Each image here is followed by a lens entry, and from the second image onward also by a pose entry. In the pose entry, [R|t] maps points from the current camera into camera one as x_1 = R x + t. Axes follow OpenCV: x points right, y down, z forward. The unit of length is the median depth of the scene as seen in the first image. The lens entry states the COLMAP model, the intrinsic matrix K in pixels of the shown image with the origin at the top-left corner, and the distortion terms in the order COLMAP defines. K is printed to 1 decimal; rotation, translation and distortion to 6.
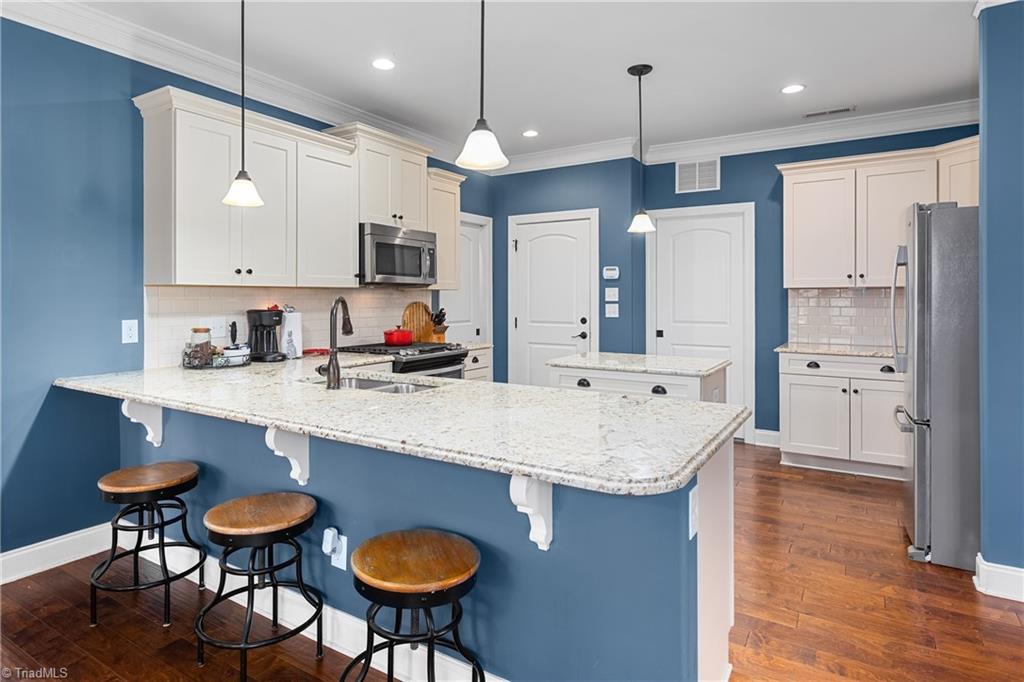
lens RADIAL K [[568.5, 0, 510.7], [0, 568.5, 297.2], [0, 0, 1]] dist [0.001522, 0.000015]
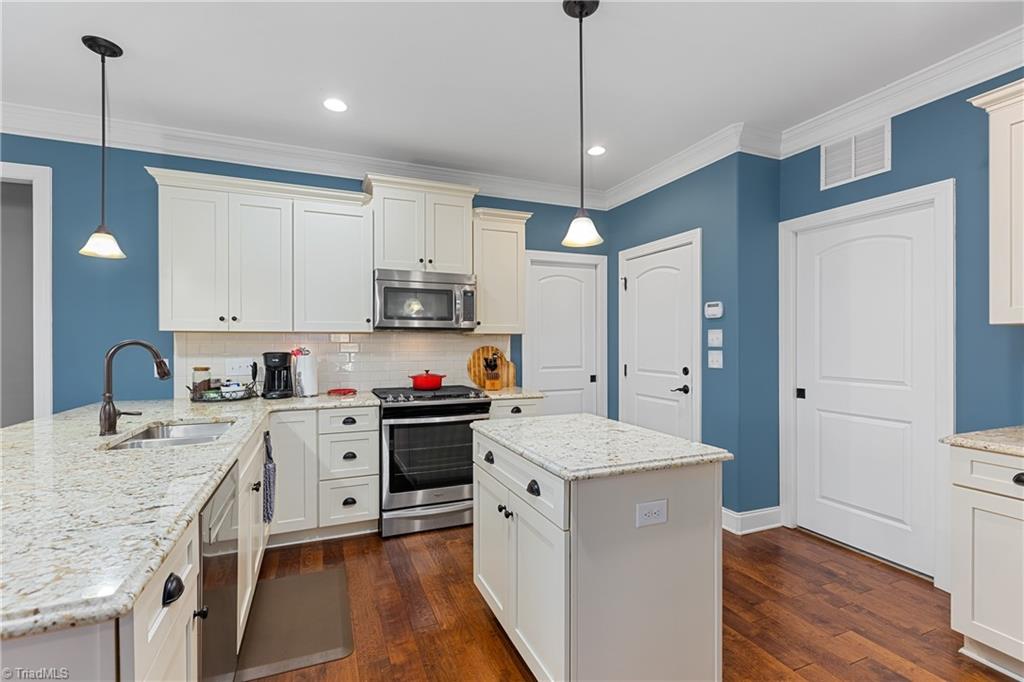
lens RADIAL K [[466.0, 0, 513.3], [0, 466.0, 342.6], [0, 0, 1]] dist [0.001114, -0.000176]
pose [[0.816960, 0.001411, -0.576692, 0.335738], [-0.000999, 0.999999, 0.001031, 0.000761], [0.576693, -0.000267, 0.816961, 0.350690]]
